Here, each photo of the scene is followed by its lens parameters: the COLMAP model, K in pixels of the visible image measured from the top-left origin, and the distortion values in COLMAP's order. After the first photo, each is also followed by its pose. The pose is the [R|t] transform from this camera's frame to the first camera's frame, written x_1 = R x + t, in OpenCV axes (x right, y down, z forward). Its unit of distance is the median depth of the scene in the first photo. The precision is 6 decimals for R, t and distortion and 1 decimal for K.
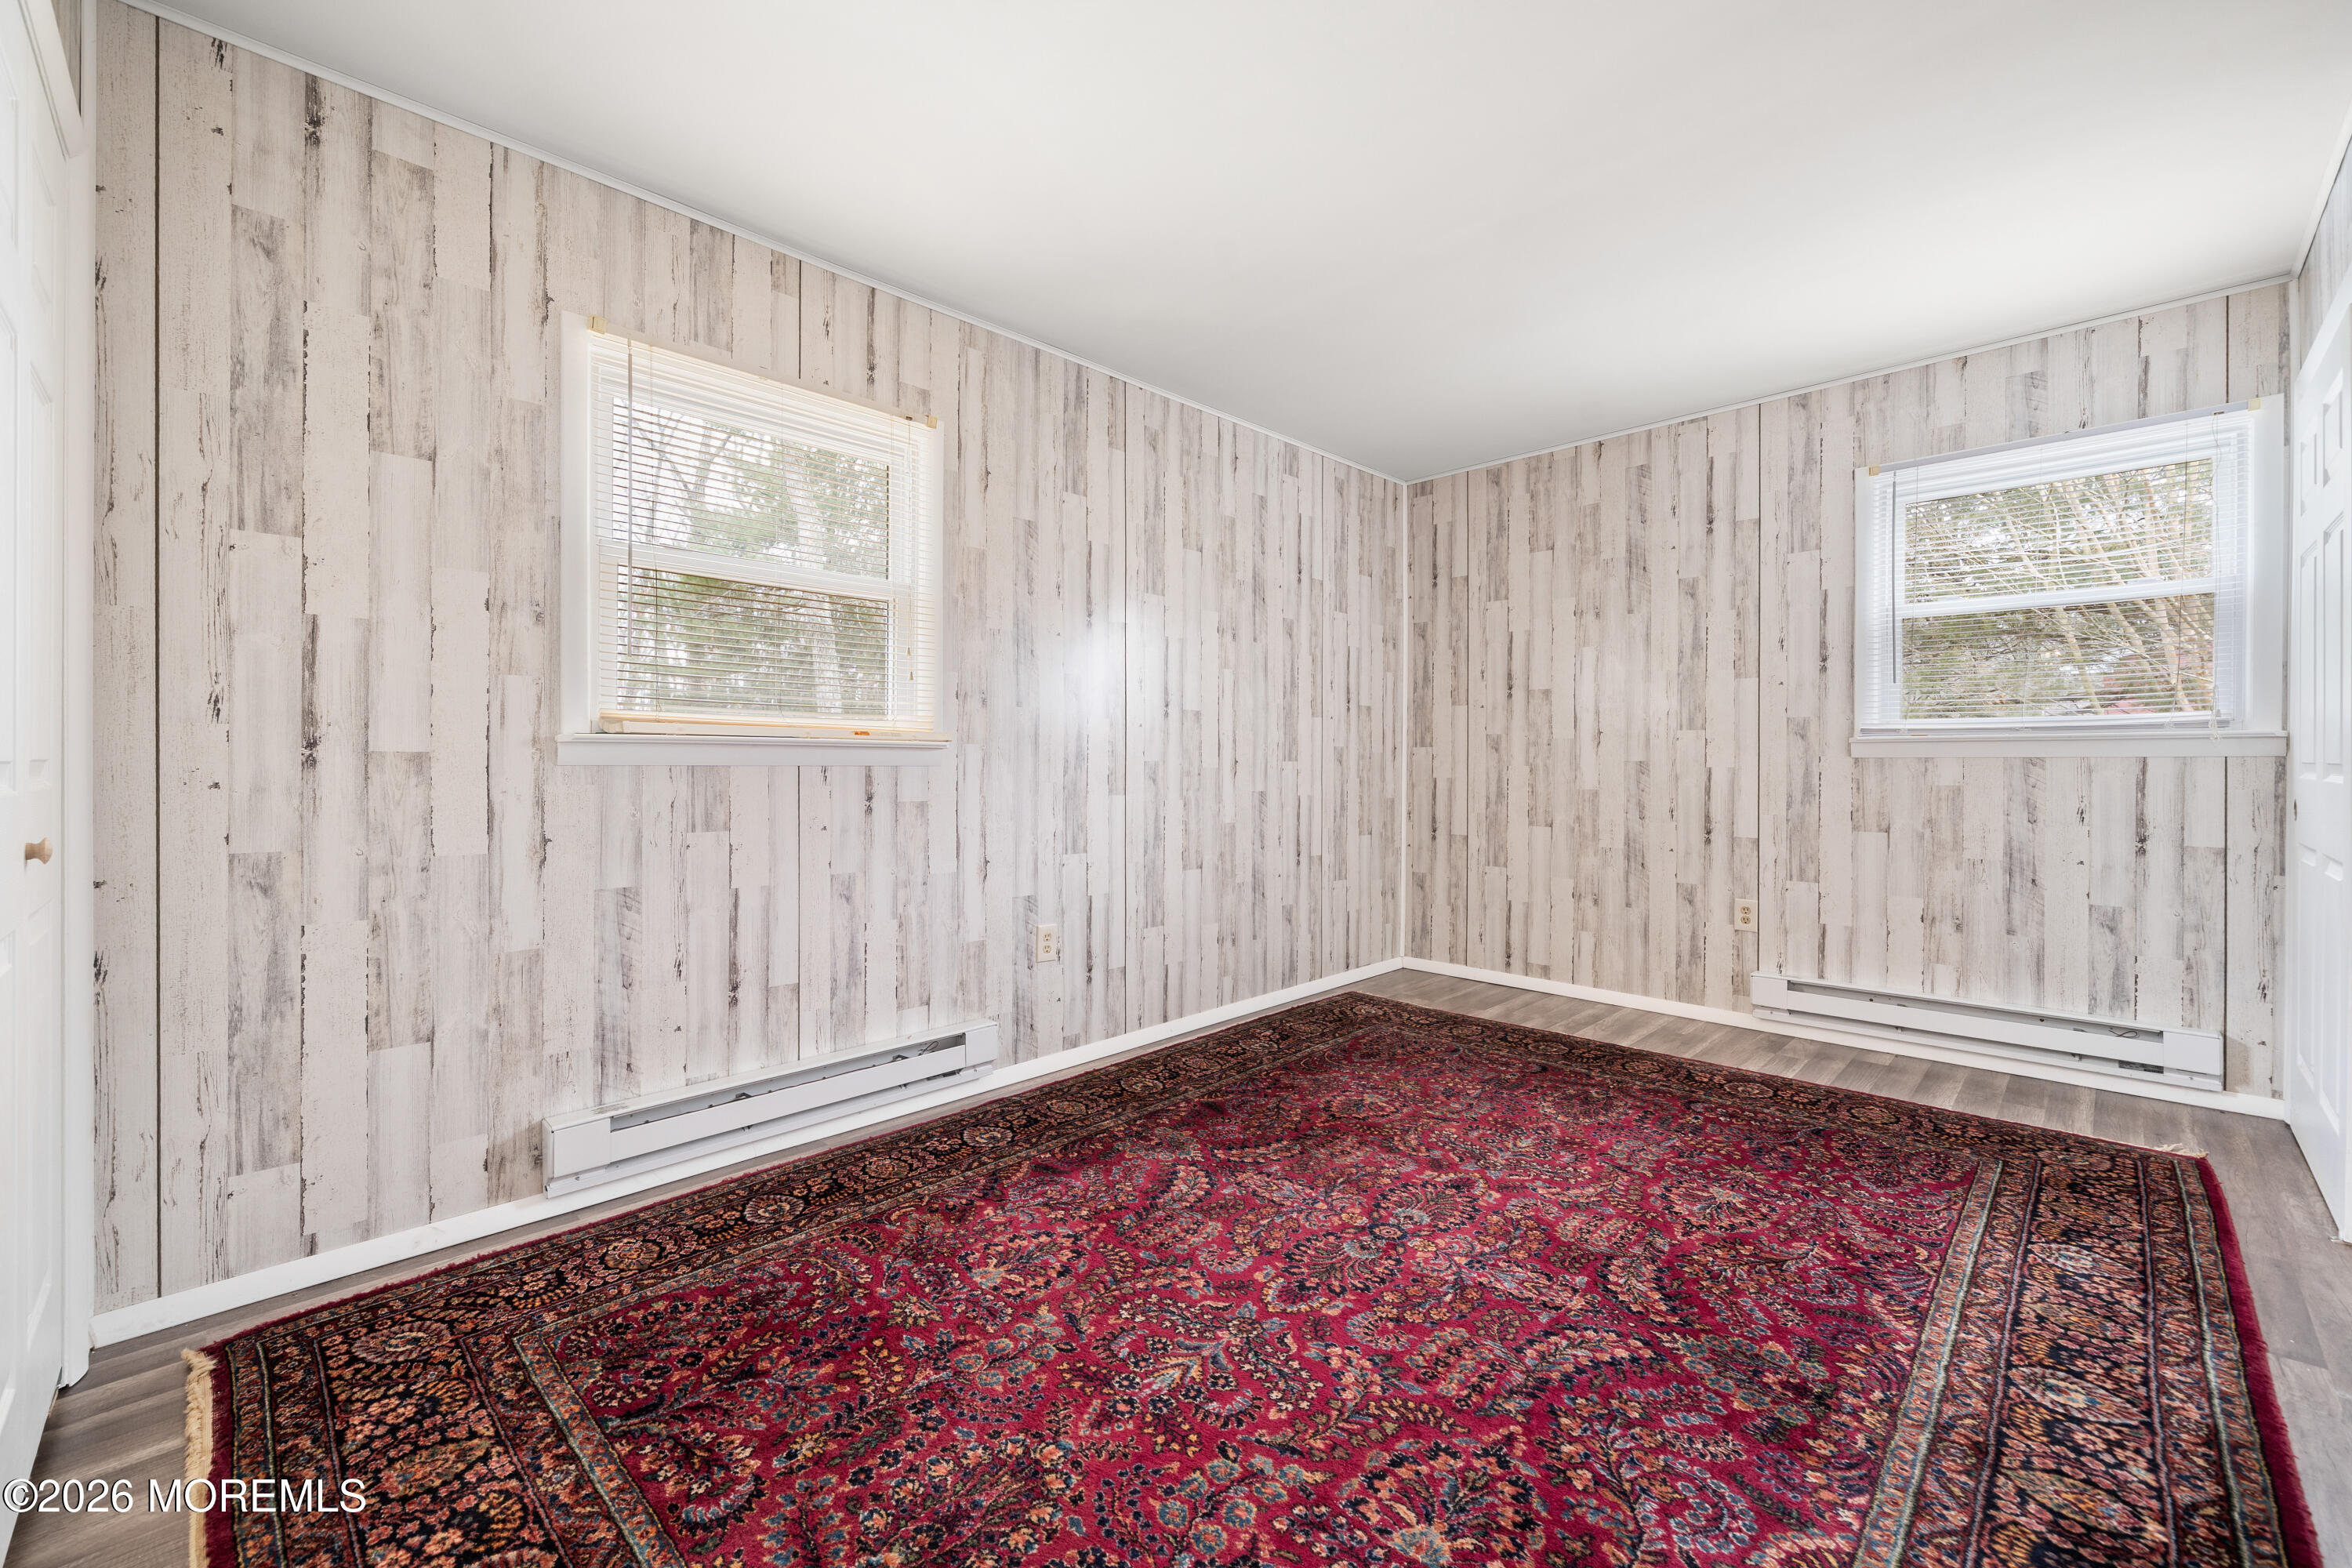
lens RADIAL K [[943.0, 0, 1187.9], [0, 943.0, 767.4], [0, 0, 1]] dist [-0.006724, 0.001266]
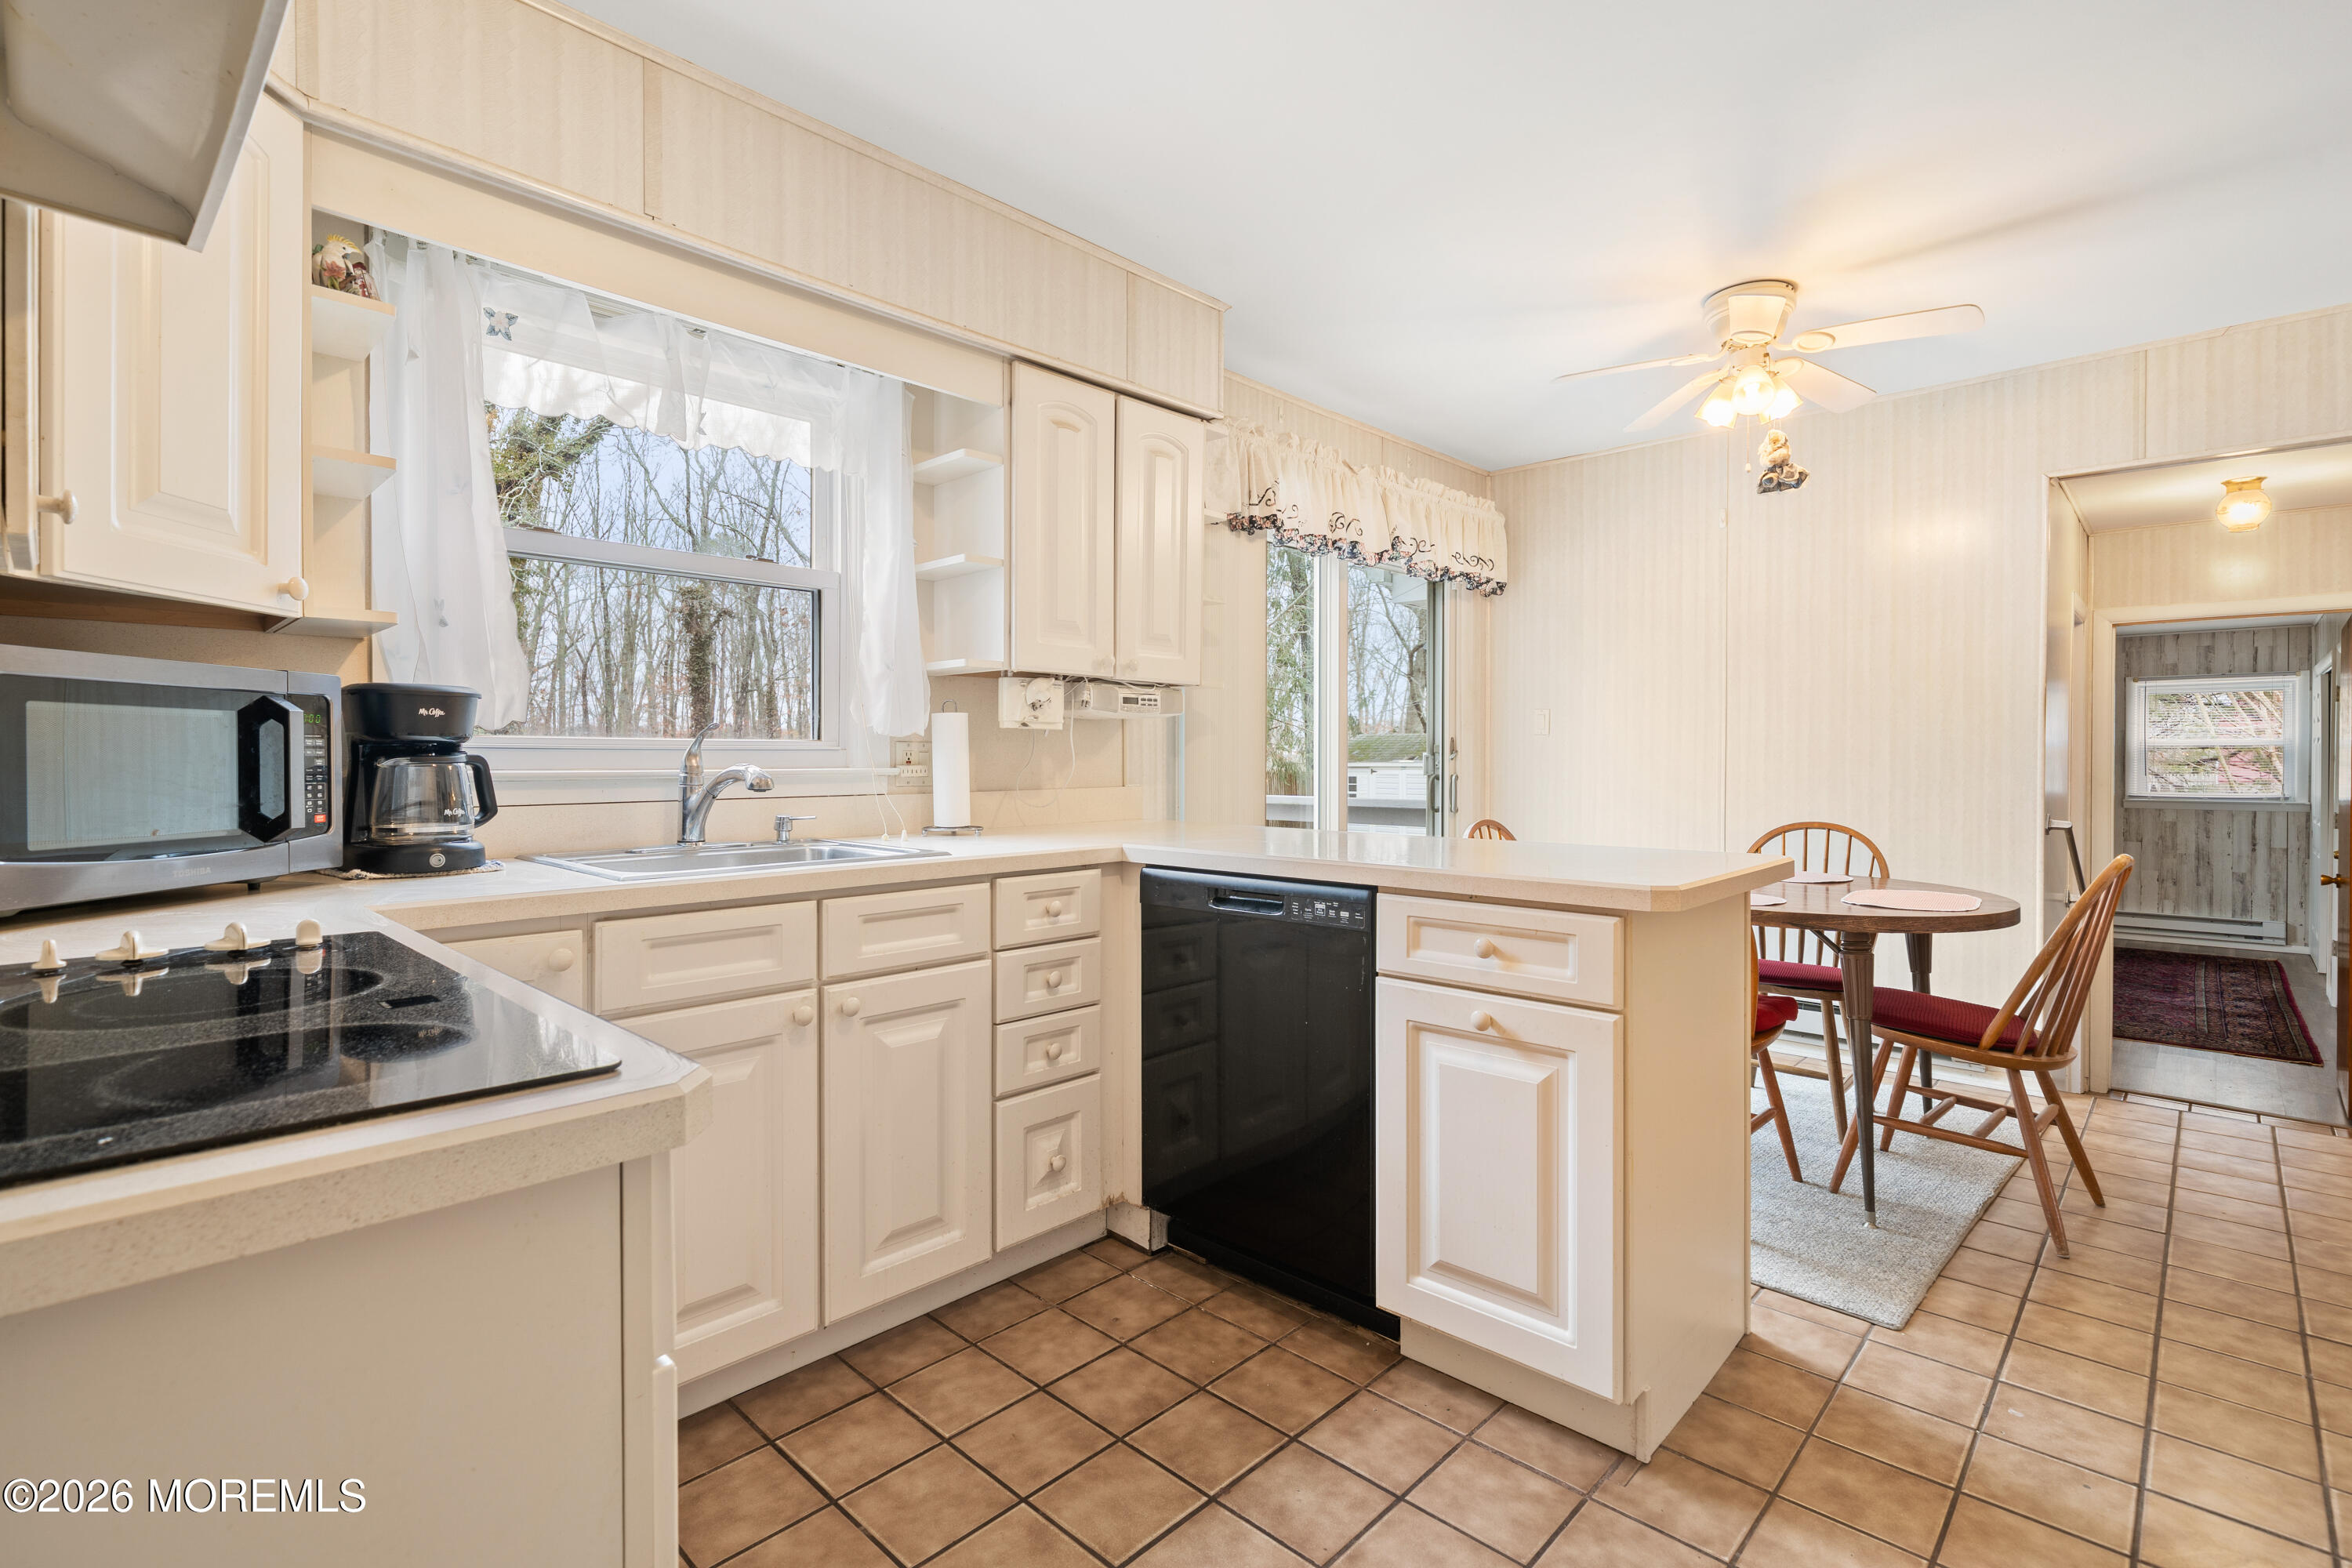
lens RADIAL K [[1103.1, 0, 1167.7], [0, 1103.1, 761.5], [0, 0, 1]] dist [-0.000875, 0.000333]
pose [[0.999799, -0.001693, 0.020000, -1.792573], [0.001631, 0.999994, 0.003092, -0.147668], [-0.020005, -0.003059, 0.999795, -1.739767]]
